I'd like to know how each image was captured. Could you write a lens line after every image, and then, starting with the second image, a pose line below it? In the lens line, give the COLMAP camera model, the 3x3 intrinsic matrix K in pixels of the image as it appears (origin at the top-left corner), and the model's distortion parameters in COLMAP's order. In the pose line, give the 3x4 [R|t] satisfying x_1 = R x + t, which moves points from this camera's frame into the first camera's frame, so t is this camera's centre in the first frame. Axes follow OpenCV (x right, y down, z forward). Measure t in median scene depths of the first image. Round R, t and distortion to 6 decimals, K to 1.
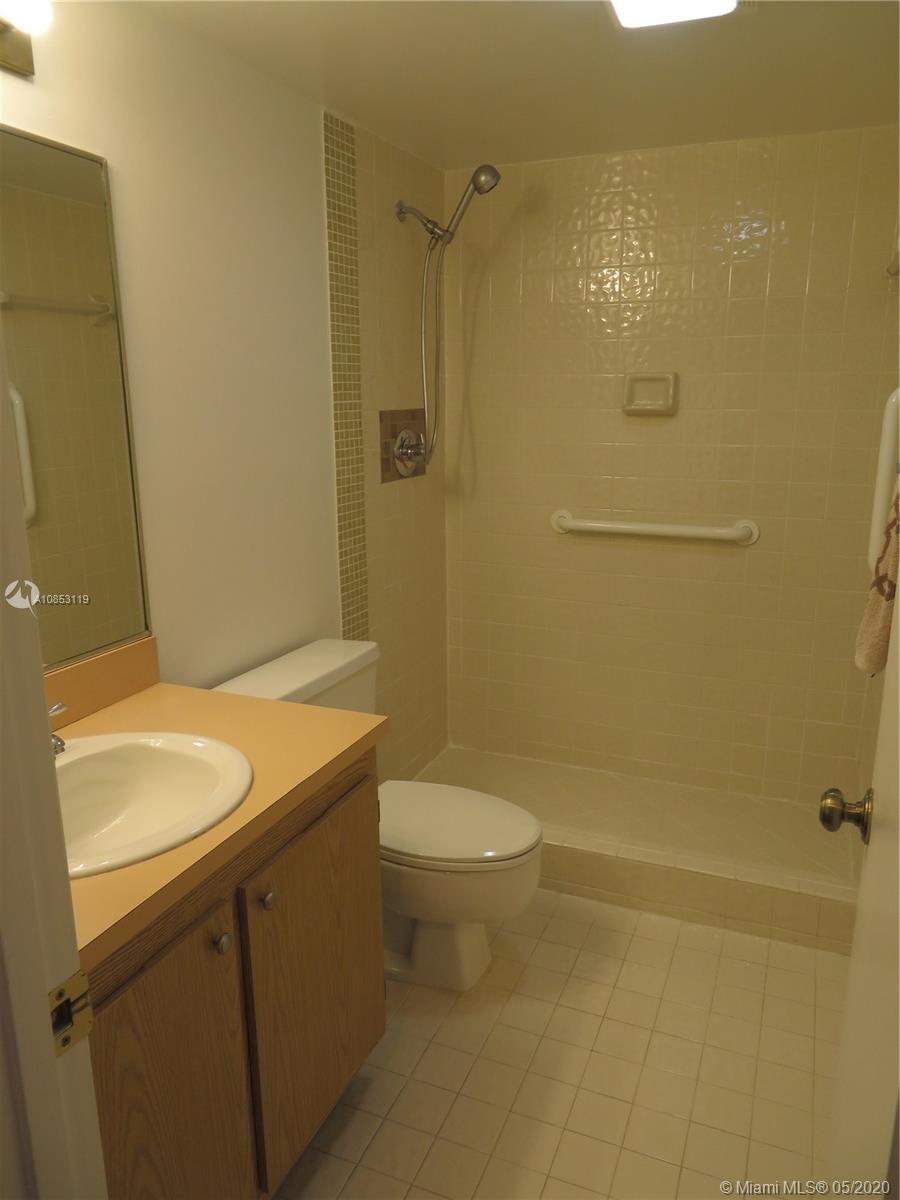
lens RADIAL K [[859.7, 0, 450.0], [0, 859.7, 600.0], [0, 0, 1]] dist [-0.011023, 0.002884]
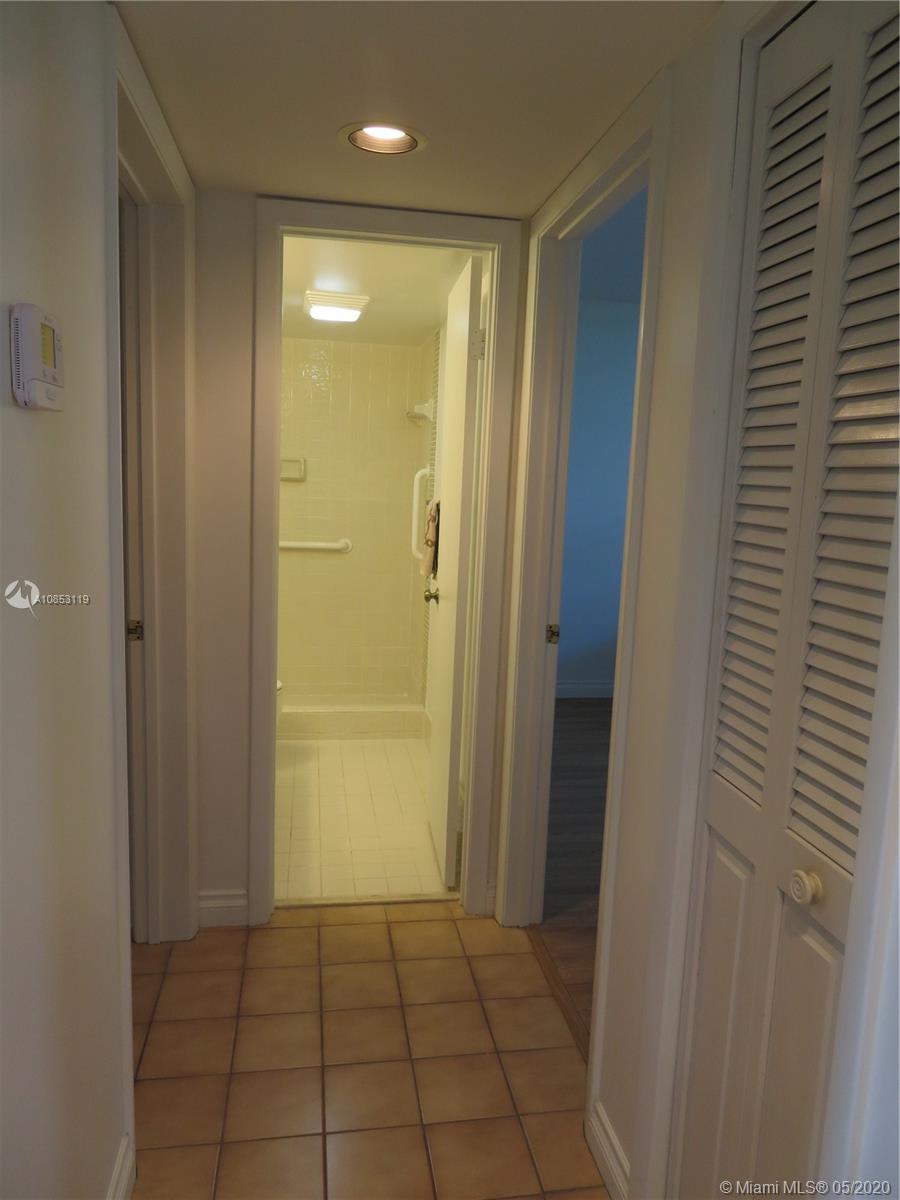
lens RADIAL K [[859.7, 0, 450.0], [0, 859.7, 600.0], [0, 0, 1]] dist [-0.011023, 0.002884]
pose [[0.847454, -0.042676, 0.529150, -0.453507], [0.089214, 0.994036, -0.062712, 0.176736], [-0.523318, 0.100353, 0.846208, -0.676356]]
